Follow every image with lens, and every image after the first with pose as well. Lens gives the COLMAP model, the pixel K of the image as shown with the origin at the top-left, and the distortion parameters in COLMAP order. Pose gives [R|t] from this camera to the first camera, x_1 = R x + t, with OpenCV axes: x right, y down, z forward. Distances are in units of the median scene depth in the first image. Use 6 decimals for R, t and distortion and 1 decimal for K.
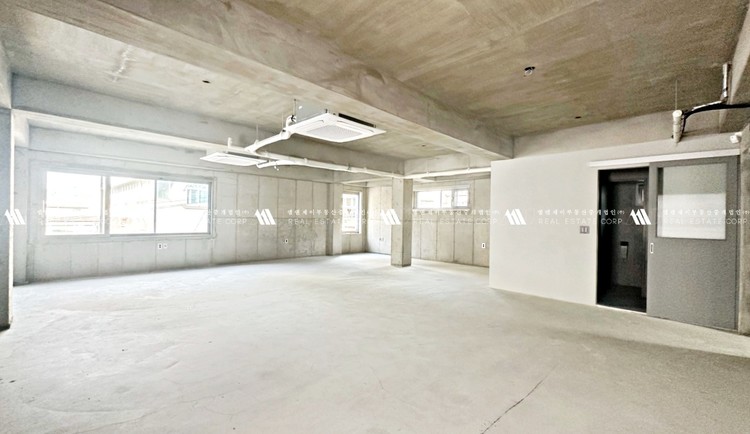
lens RADIAL K [[316.6, 0, 372.4], [0, 316.6, 217.6], [0, 0, 1]] dist [-0.000735, 0.000077]
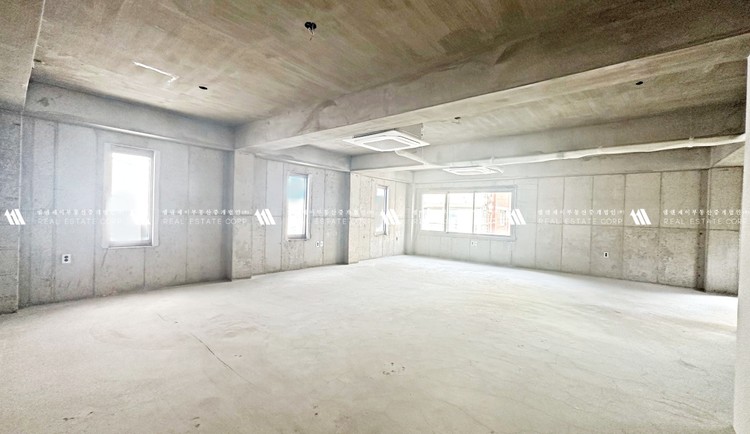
lens RADIAL K [[304.6, 0, 375.0], [0, 304.6, 217.0], [0, 0, 1]] dist [-0.000432, -0.000056]
pose [[0.087300, -0.007774, -0.996152, 0.473919], [-0.028456, 0.999542, -0.010294, 0.005563], [0.995776, 0.029245, 0.087039, 0.413421]]
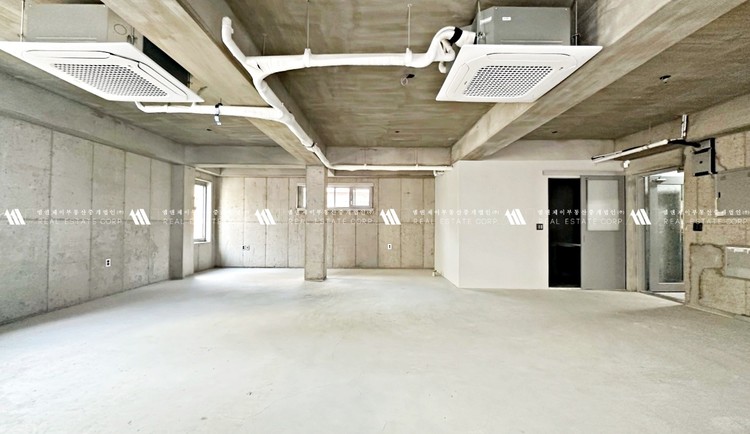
lens RADIAL K [[311.6, 0, 375.0], [0, 311.6, 217.0], [0, 0, 1]] dist [-0.000810, 0.000025]
pose [[0.713360, 0.000094, 0.700798, -0.355538], [0.006188, 0.999960, -0.006433, 0.003358], [-0.700771, 0.008926, 0.713331, 0.349553]]
